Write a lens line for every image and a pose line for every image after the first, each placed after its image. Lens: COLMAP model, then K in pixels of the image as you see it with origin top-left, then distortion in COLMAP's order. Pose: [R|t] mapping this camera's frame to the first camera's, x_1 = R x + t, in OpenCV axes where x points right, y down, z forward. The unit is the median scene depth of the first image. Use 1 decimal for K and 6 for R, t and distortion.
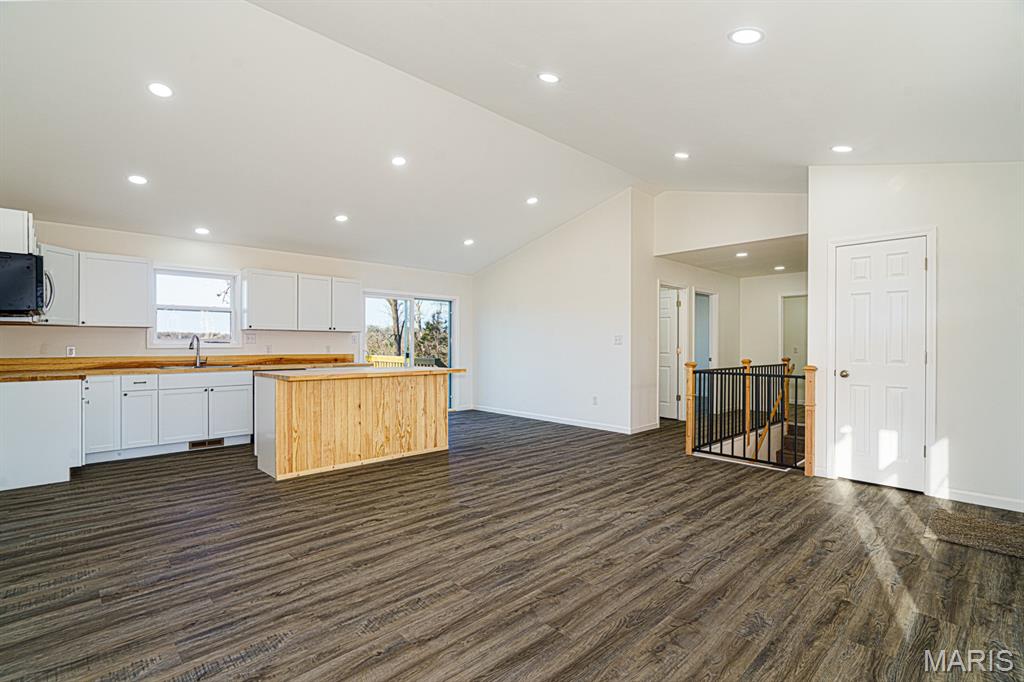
lens RADIAL K [[477.4, 0, 512.6], [0, 477.4, 345.1], [0, 0, 1]] dist [-0.004720, 0.000021]
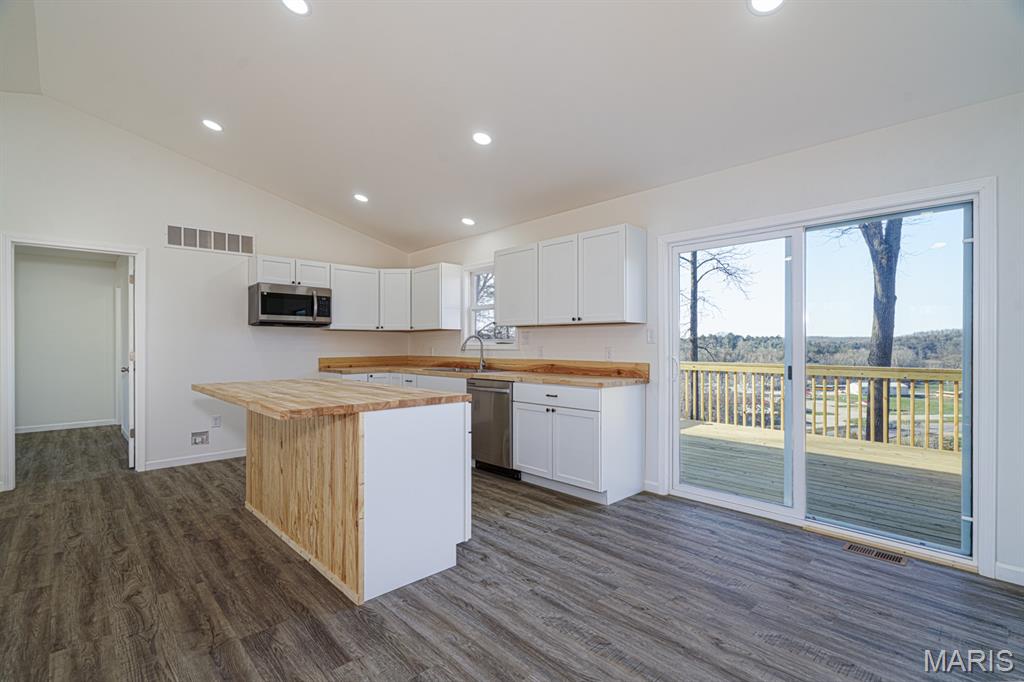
lens RADIAL K [[471.3, 0, 511.6], [0, 471.3, 345.8], [0, 0, 1]] dist [-0.004148, 0.000755]
pose [[0.004308, -0.000008, -0.999991, 0.384036], [0.000768, 1.000000, -0.000005, -0.001645], [0.999990, -0.000768, 0.004308, 1.659149]]
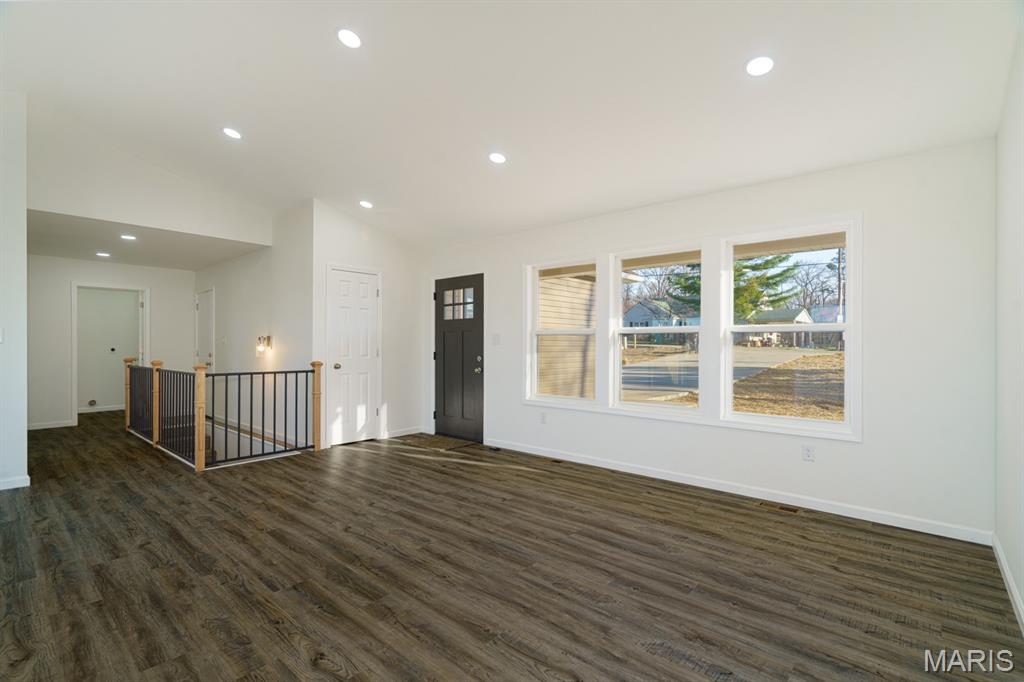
lens RADIAL K [[471.3, 0, 511.6], [0, 471.3, 345.8], [0, 0, 1]] dist [-0.004148, 0.000755]
pose [[-0.094391, -0.002980, 0.995531, -0.746228], [-0.001700, 0.999995, 0.002832, -0.002578], [-0.995534, -0.001425, -0.094396, 0.720918]]
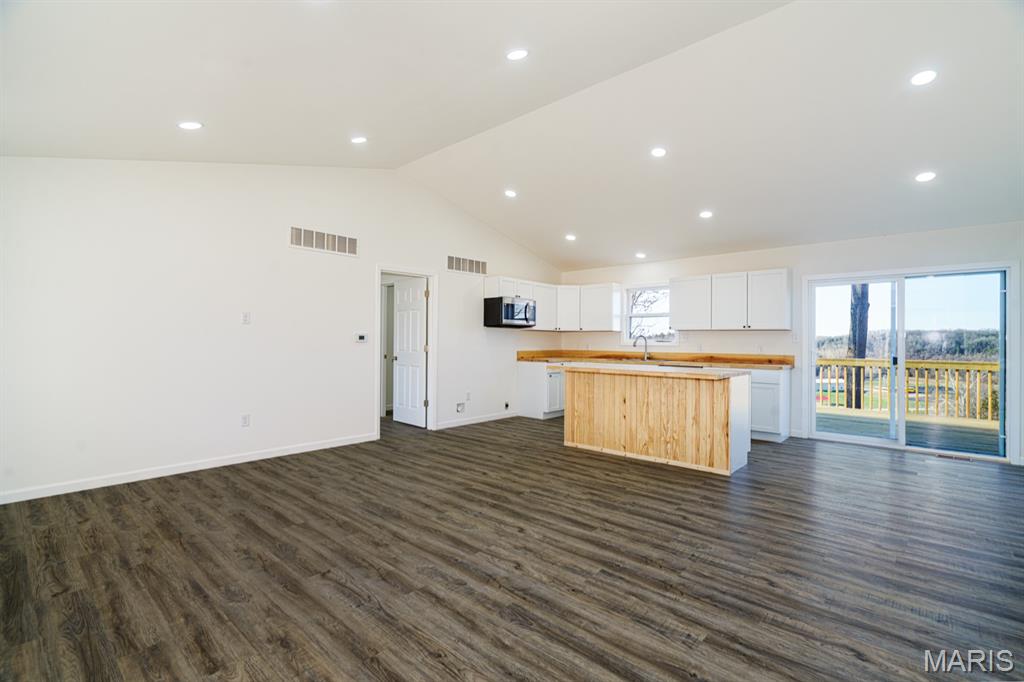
lens RADIAL K [[465.3, 0, 512.0], [0, 465.3, 341.0], [0, 0, 1]] dist [-0.002376, 0.000015]
pose [[0.077819, -0.001086, -0.996967, 0.893038], [-0.007698, 0.999969, -0.001690, -0.002988], [0.996938, 0.007806, 0.077808, 0.848763]]
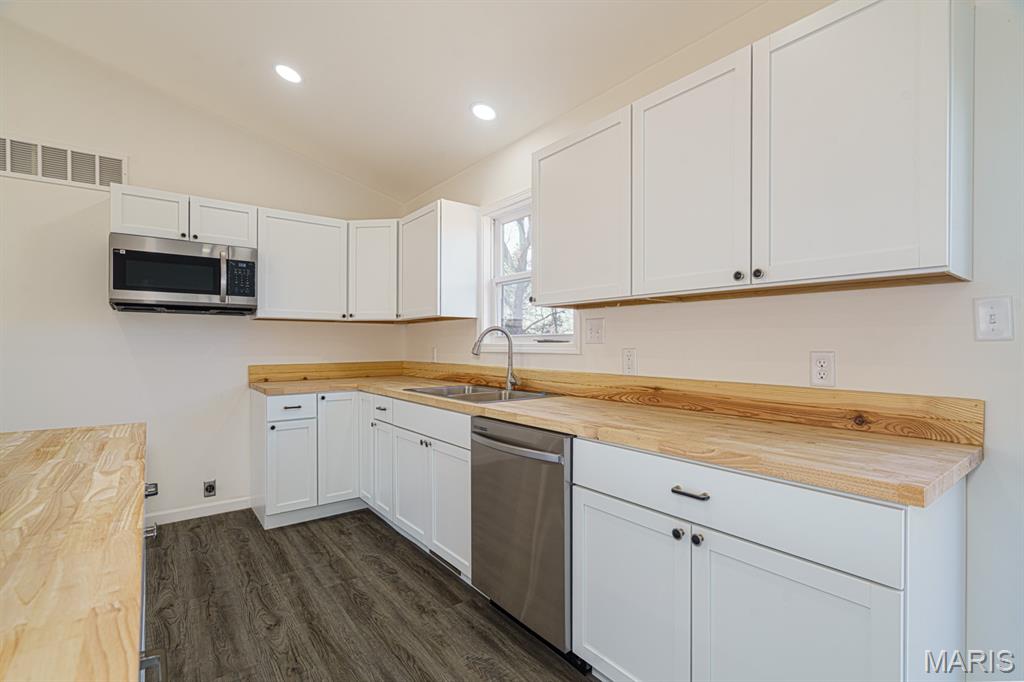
lens RADIAL K [[465.3, 0, 512.0], [0, 465.3, 341.0], [0, 0, 1]] dist [-0.002376, 0.000015]
pose [[-0.098310, -0.009206, -0.995113, -0.285320], [-0.001163, 0.999958, -0.009135, -0.003179], [0.995155, 0.000259, -0.098316, 1.652526]]
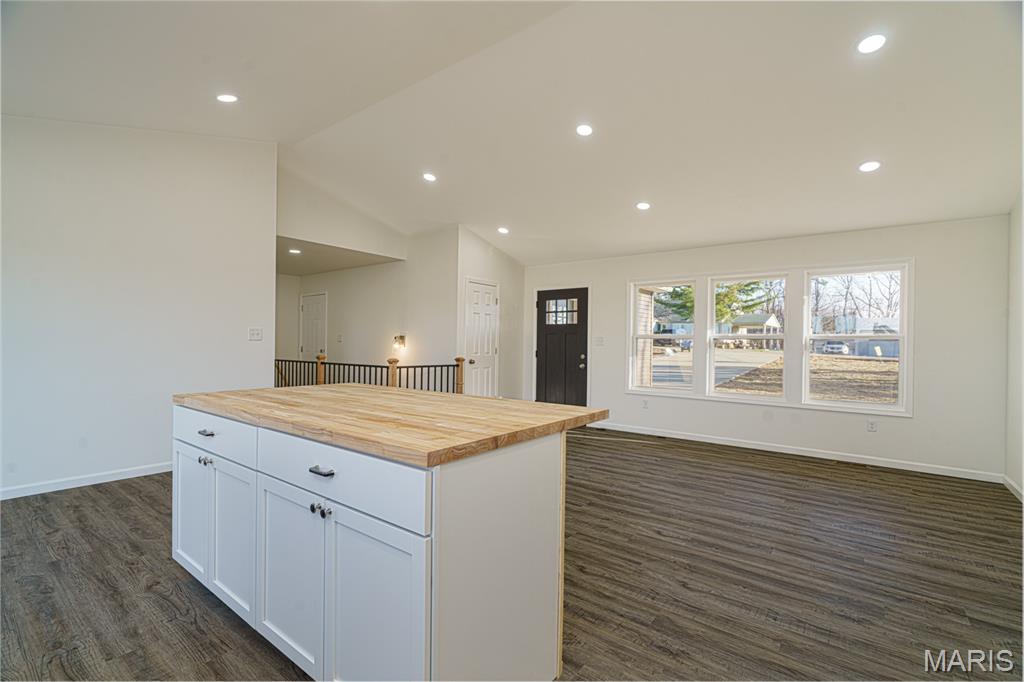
lens RADIAL K [[465.3, 0, 512.0], [0, 465.3, 341.0], [0, 0, 1]] dist [-0.002376, 0.000015]
pose [[-0.155732, 0.003885, 0.987792, -1.005406], [-0.014054, 0.999882, -0.006149, -0.003397], [-0.987699, -0.014840, -0.155659, 1.255211]]
